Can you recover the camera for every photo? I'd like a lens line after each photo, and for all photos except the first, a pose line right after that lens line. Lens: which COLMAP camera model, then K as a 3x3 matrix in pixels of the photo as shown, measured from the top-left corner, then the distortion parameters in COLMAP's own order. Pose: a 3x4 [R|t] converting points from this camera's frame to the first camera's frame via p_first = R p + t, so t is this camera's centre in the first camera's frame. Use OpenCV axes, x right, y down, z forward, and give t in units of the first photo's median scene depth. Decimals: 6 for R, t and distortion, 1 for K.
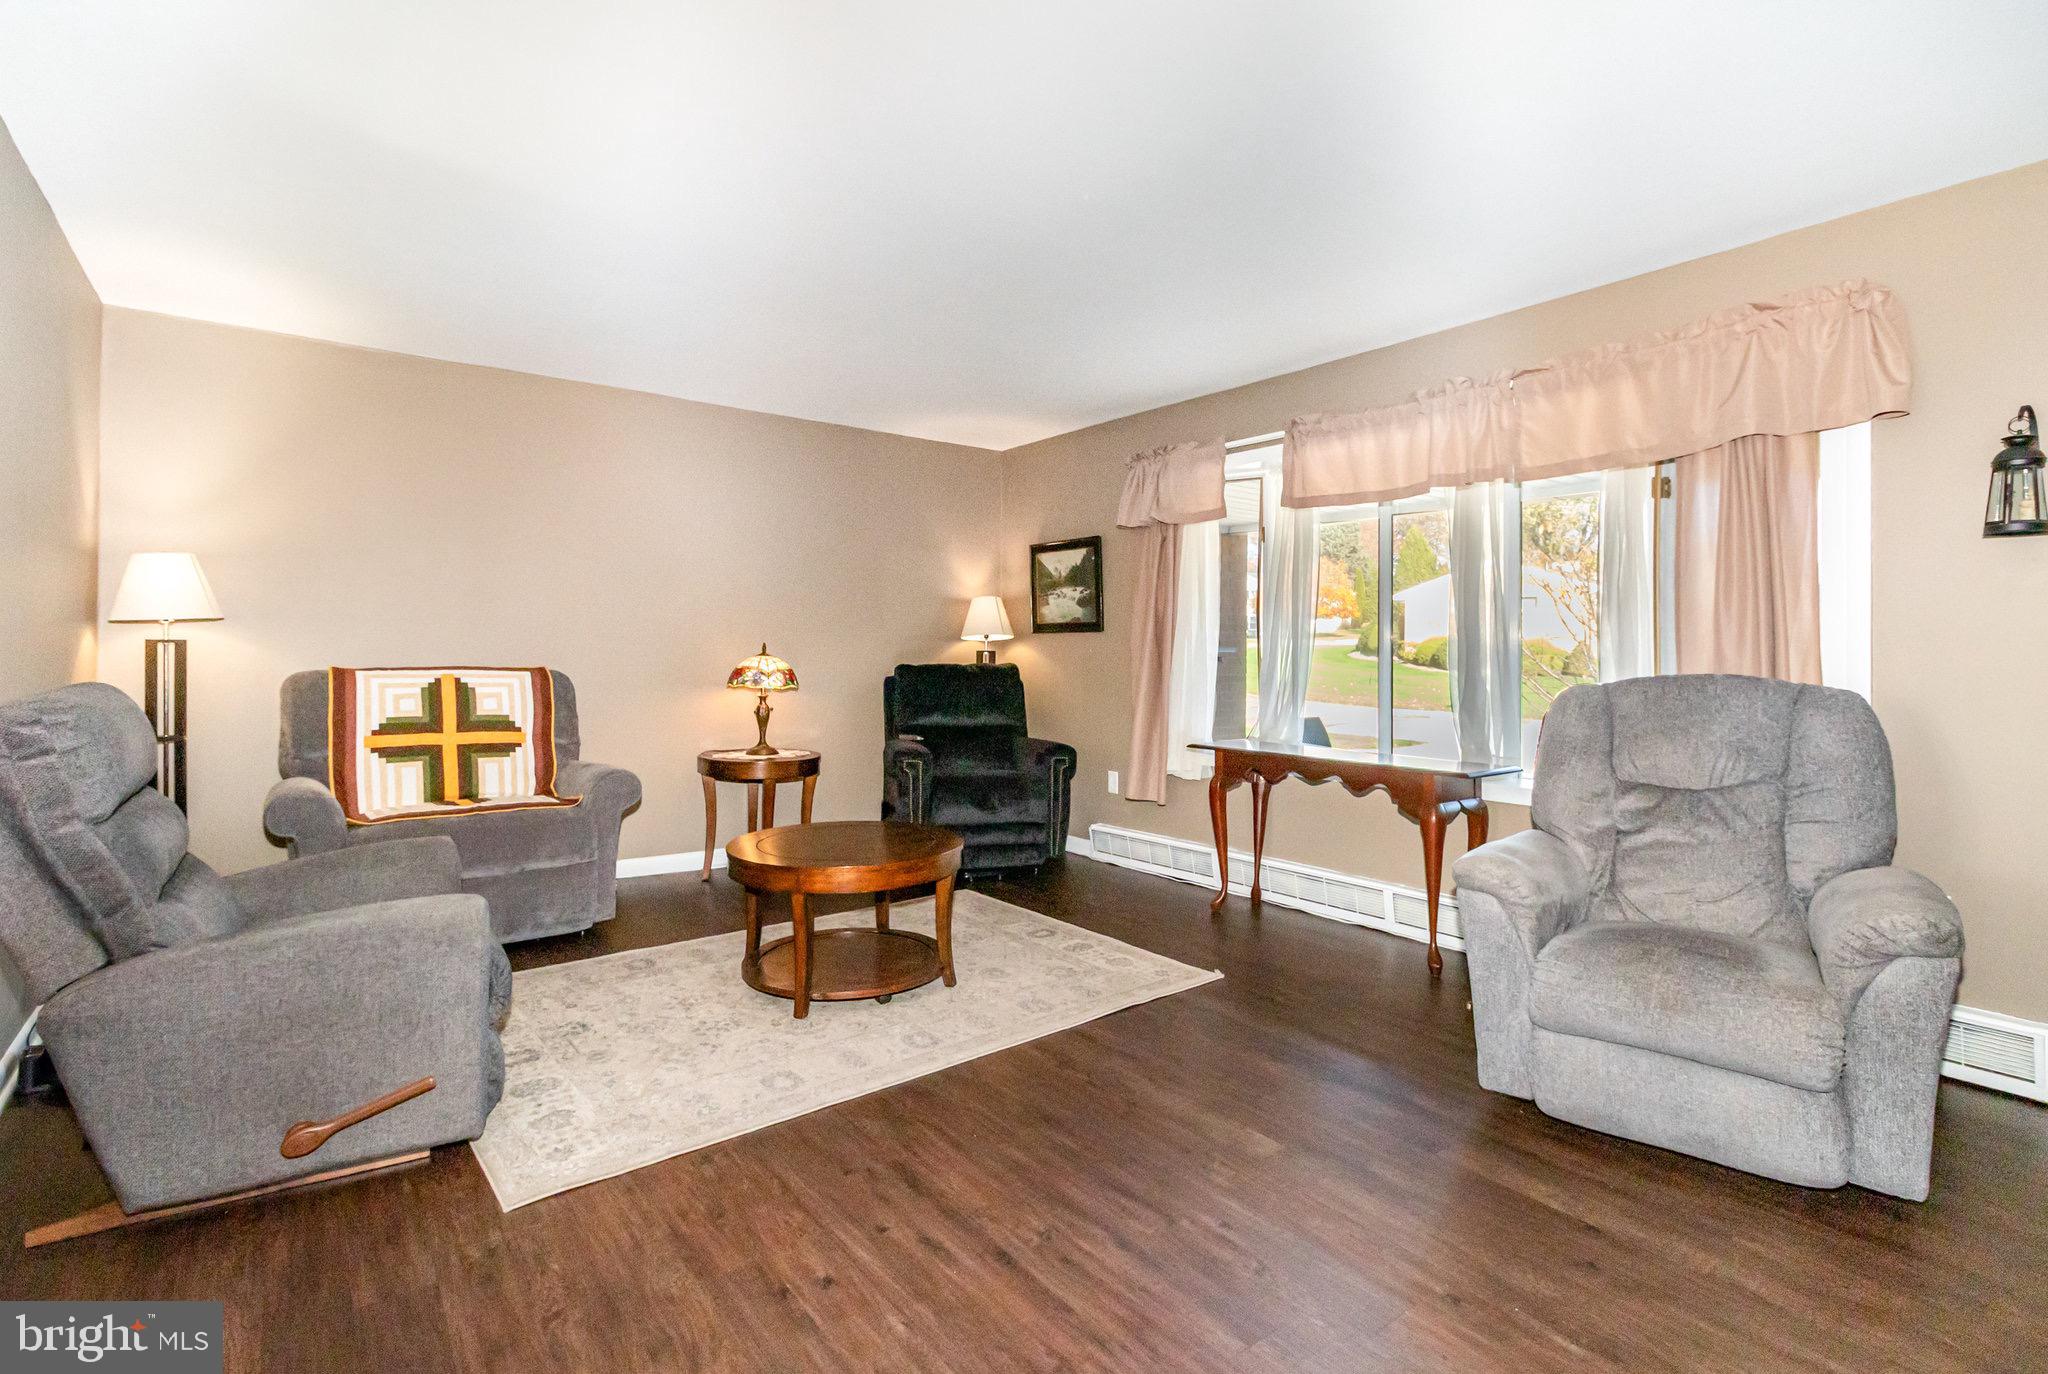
lens RADIAL K [[956.2, 0, 1082.0], [0, 956.2, 654.3], [0, 0, 1]] dist [0.002574, 0.000645]
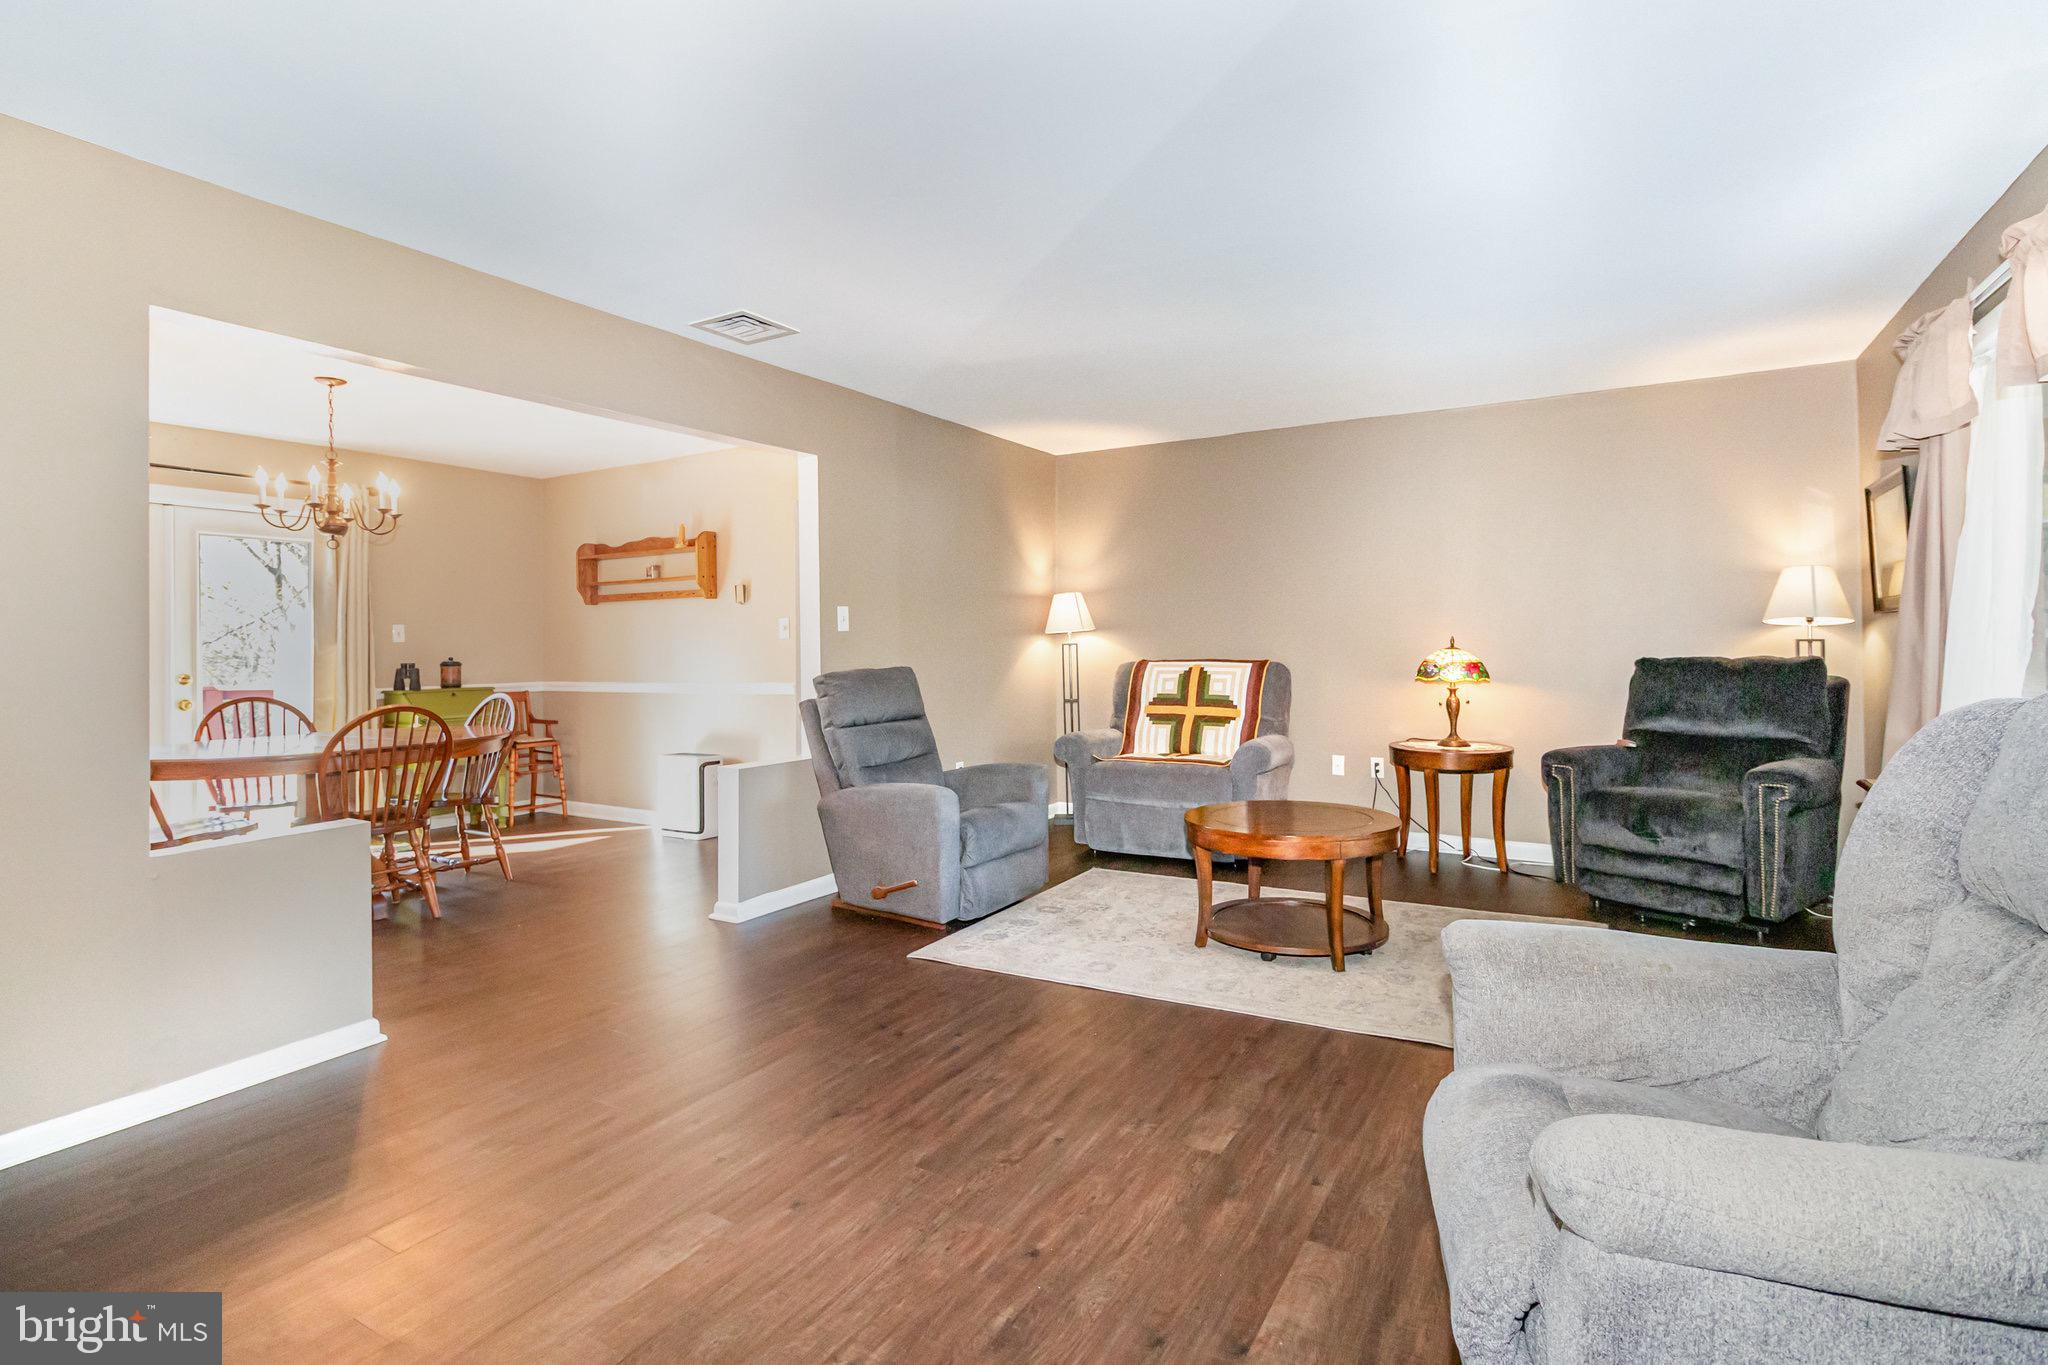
lens RADIAL K [[956.2, 0, 1012.7], [0, 956.2, 641.5], [0, 0, 1]] dist [0.002574, 0.000645]
pose [[0.380596, -0.015555, -0.924611, 0.536594], [0.010314, 0.999868, -0.012575, 0.001939], [0.924684, -0.004751, 0.380706, 0.224739]]
